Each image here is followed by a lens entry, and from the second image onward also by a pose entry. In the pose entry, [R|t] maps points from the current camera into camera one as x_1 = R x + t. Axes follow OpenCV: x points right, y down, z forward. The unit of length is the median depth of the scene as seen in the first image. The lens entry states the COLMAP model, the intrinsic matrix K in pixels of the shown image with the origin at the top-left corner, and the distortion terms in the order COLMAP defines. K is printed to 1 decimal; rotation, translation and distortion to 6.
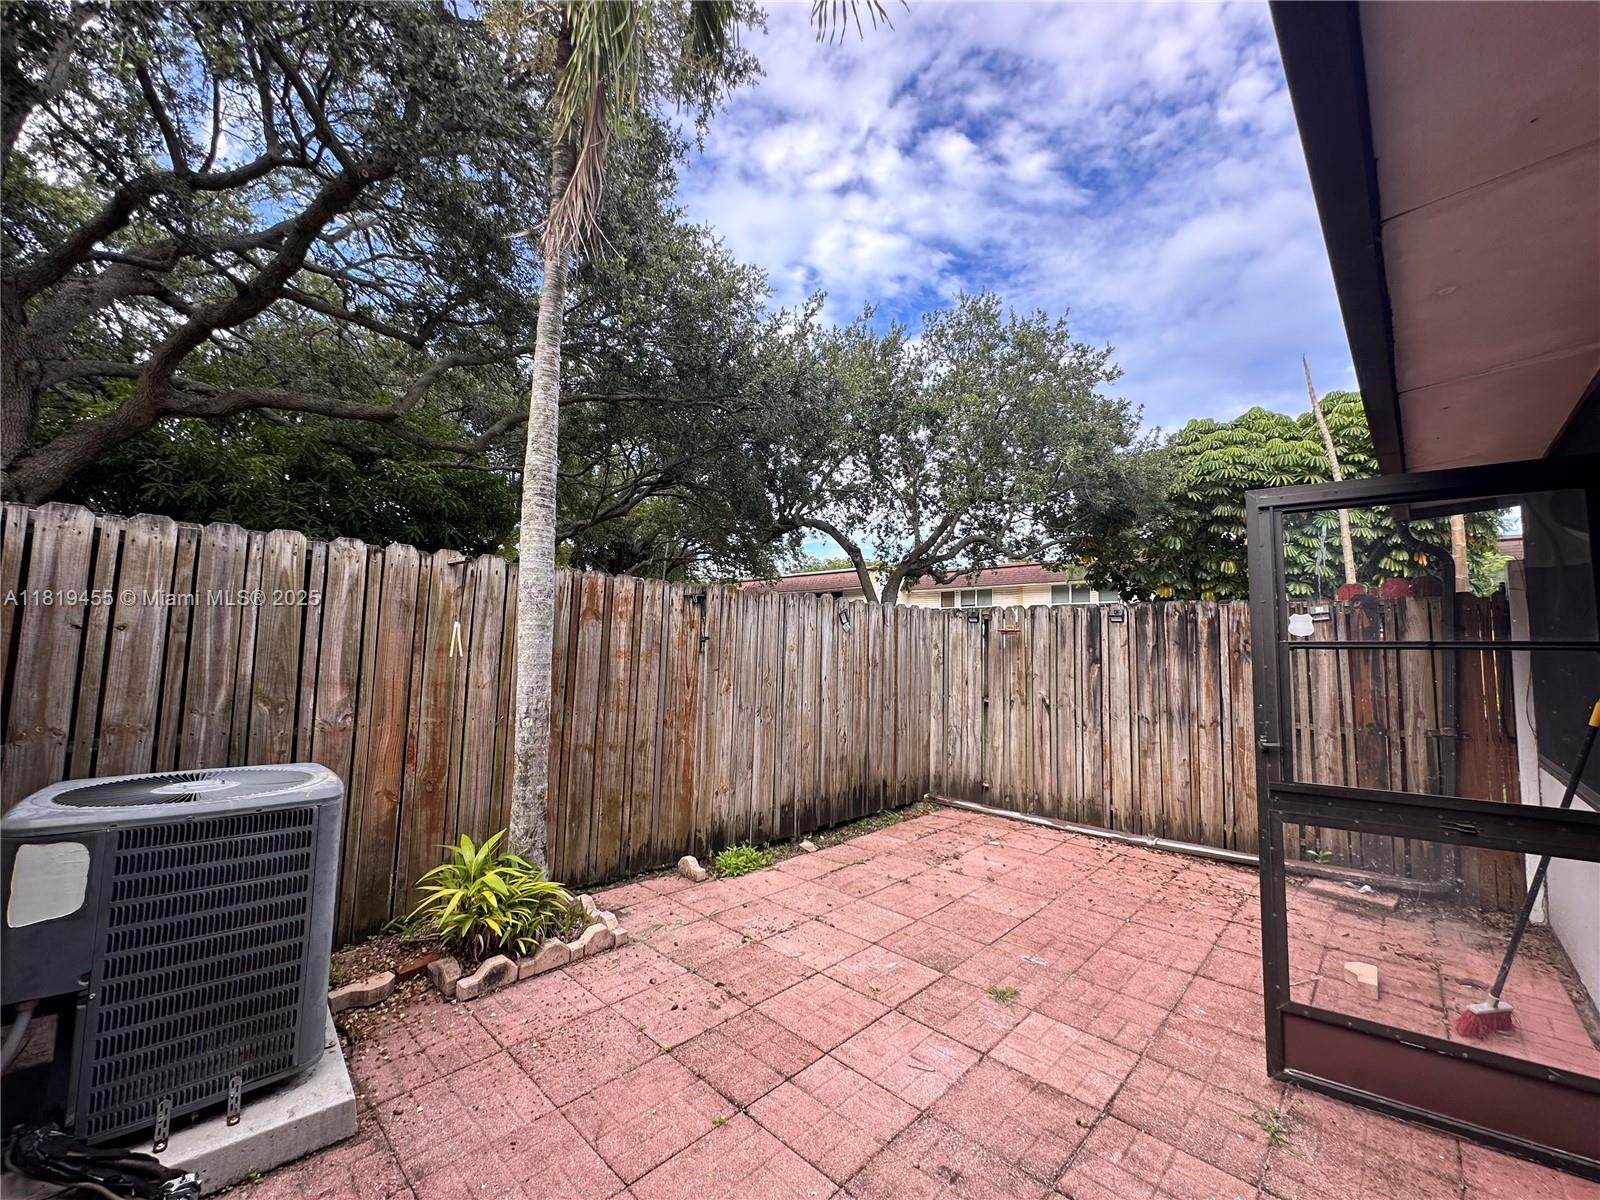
lens RADIAL K [[639.8, 0, 803.2], [0, 639.8, 594.4], [0, 0, 1]] dist [-0.000040, -0.000045]
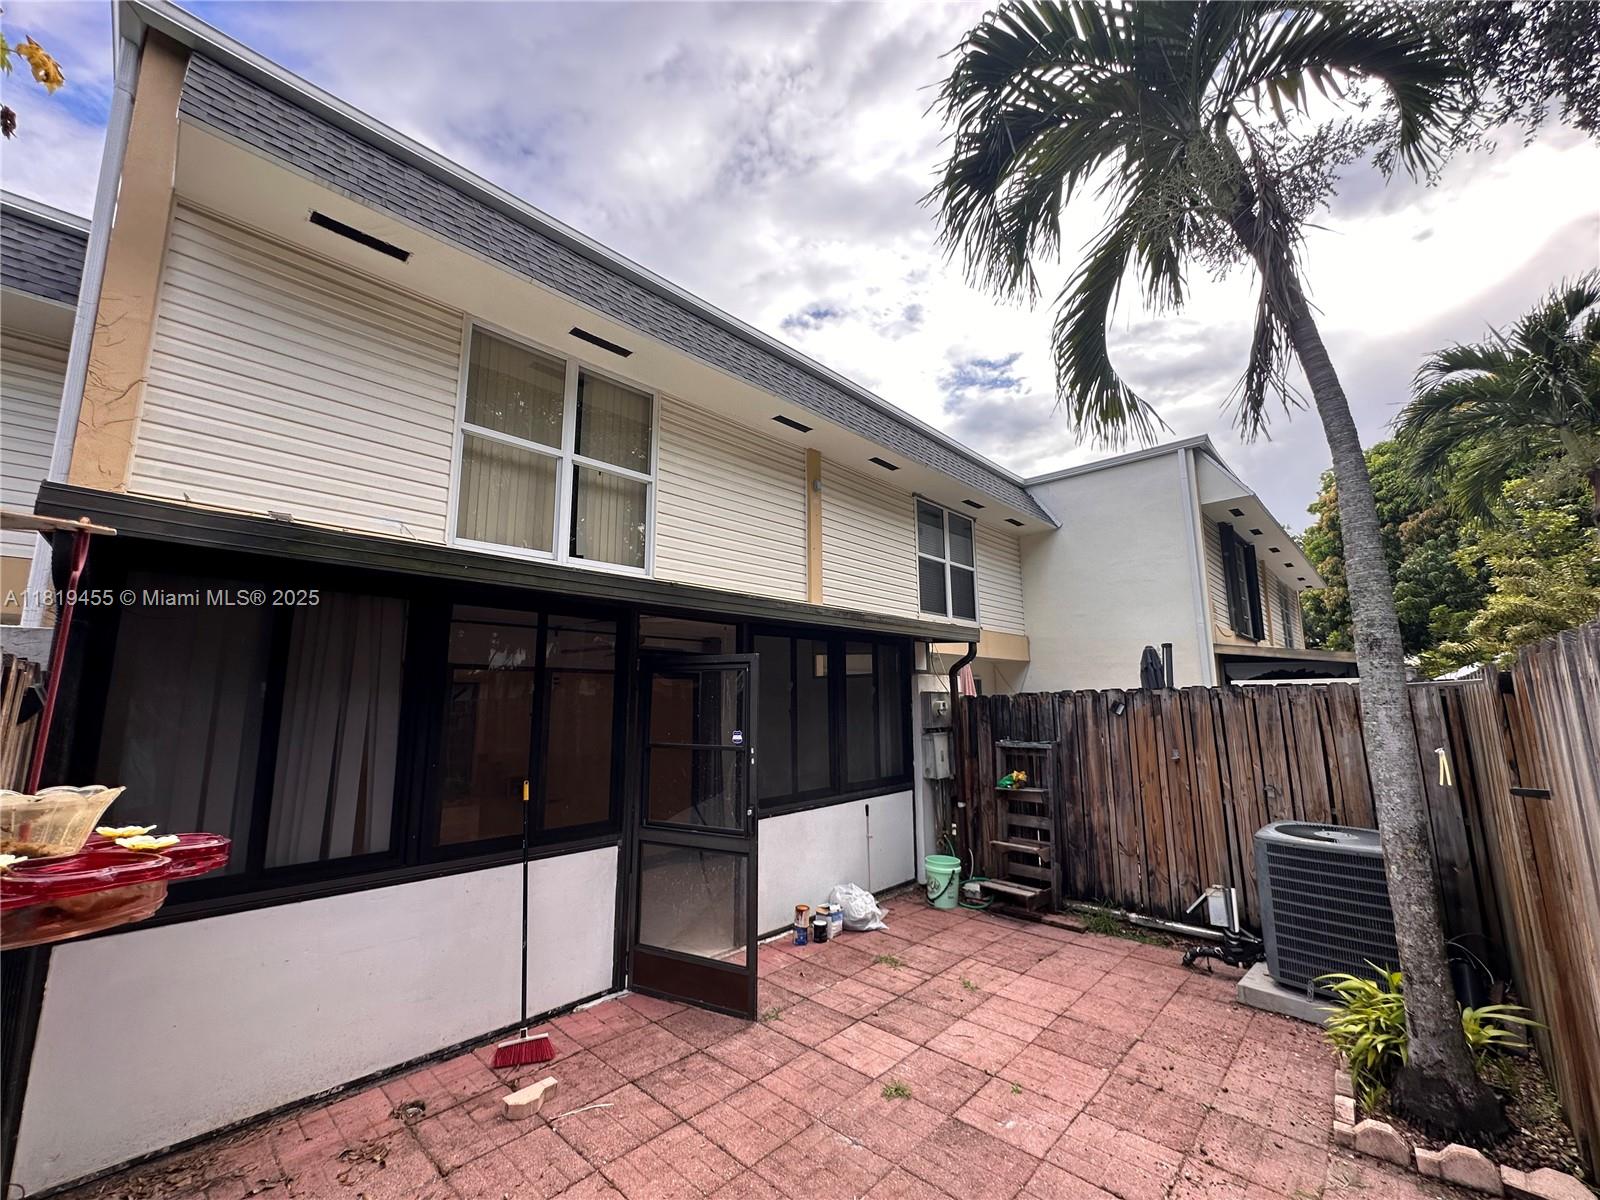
lens RADIAL K [[639.8, 0, 795.5], [0, 639.8, 605.5], [0, 0, 1]] dist [-0.000040, -0.000045]
pose [[-0.999834, -0.018005, 0.002806, 0.595262], [-0.018137, 0.968387, -0.248792, 0.122620], [0.001762, -0.248802, -0.968553, 2.698701]]
